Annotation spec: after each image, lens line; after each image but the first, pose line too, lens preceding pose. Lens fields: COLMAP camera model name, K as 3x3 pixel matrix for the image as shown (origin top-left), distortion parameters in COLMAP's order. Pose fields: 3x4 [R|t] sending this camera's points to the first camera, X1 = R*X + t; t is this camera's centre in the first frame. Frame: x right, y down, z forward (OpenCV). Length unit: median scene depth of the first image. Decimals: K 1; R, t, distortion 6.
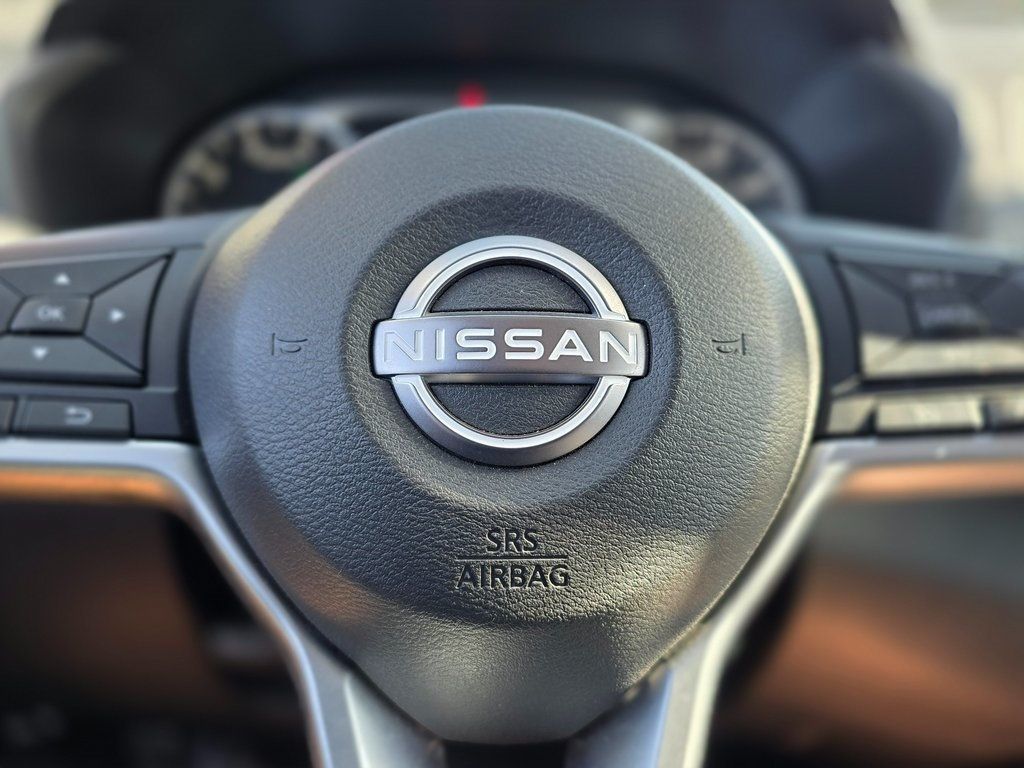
lens RADIAL K [[923.0, 0, 511.7], [0, 923.0, 389.0], [0, 0, 1]] dist [-0.002865, -0.010198]
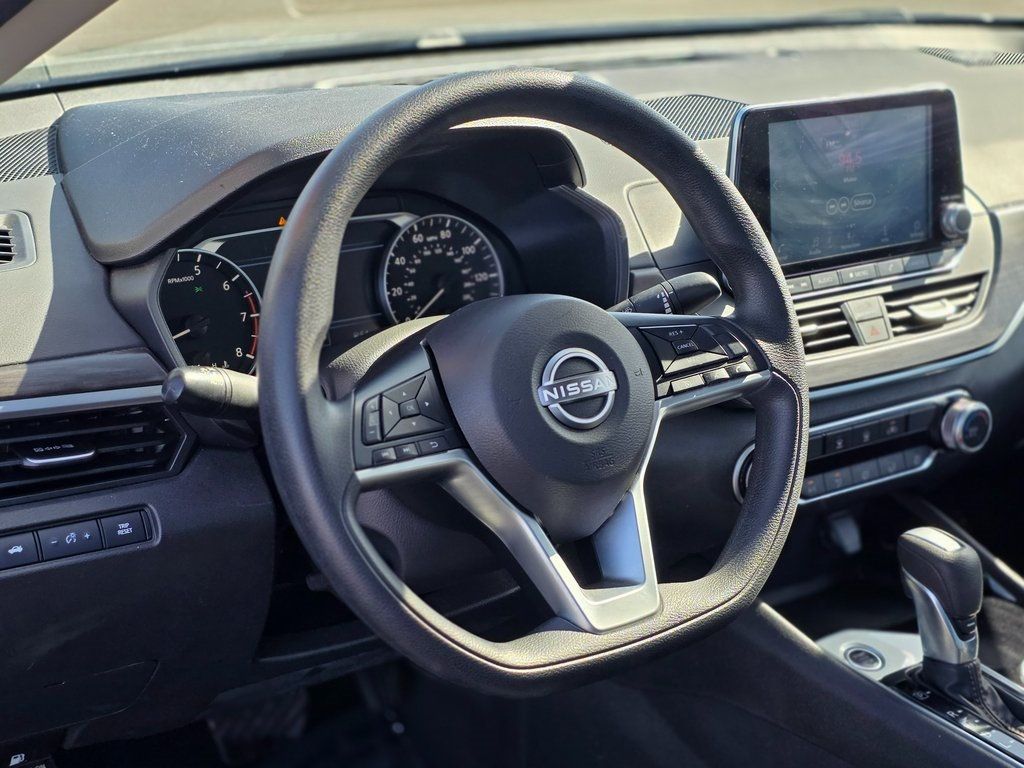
lens RADIAL K [[1678.9, 0, 511.6], [0, 1678.9, 382.4], [0, 0, 1]] dist [0.082287, 0.000000]
pose [[0.841447, -0.182682, 0.508521, -2.623566], [0.180345, 0.982098, 0.054394, -0.355542], [-0.509355, 0.045940, 0.859330, -3.140097]]
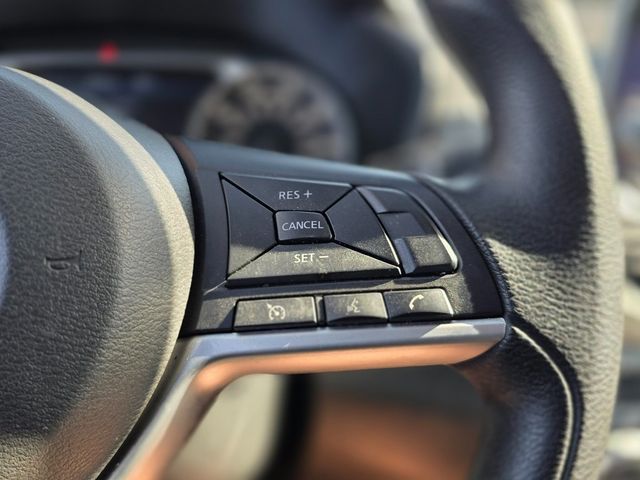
lens RADIAL K [[576.9, 0, 320.6], [0, 576.9, 239.3], [0, 0, 1]] dist [-0.002865, -0.010198]
pose [[0.998200, -0.020631, 0.056311, 0.482614], [0.020591, 0.999787, 0.001299, -0.066472], [-0.056326, -0.000137, 0.998412, 0.280302]]
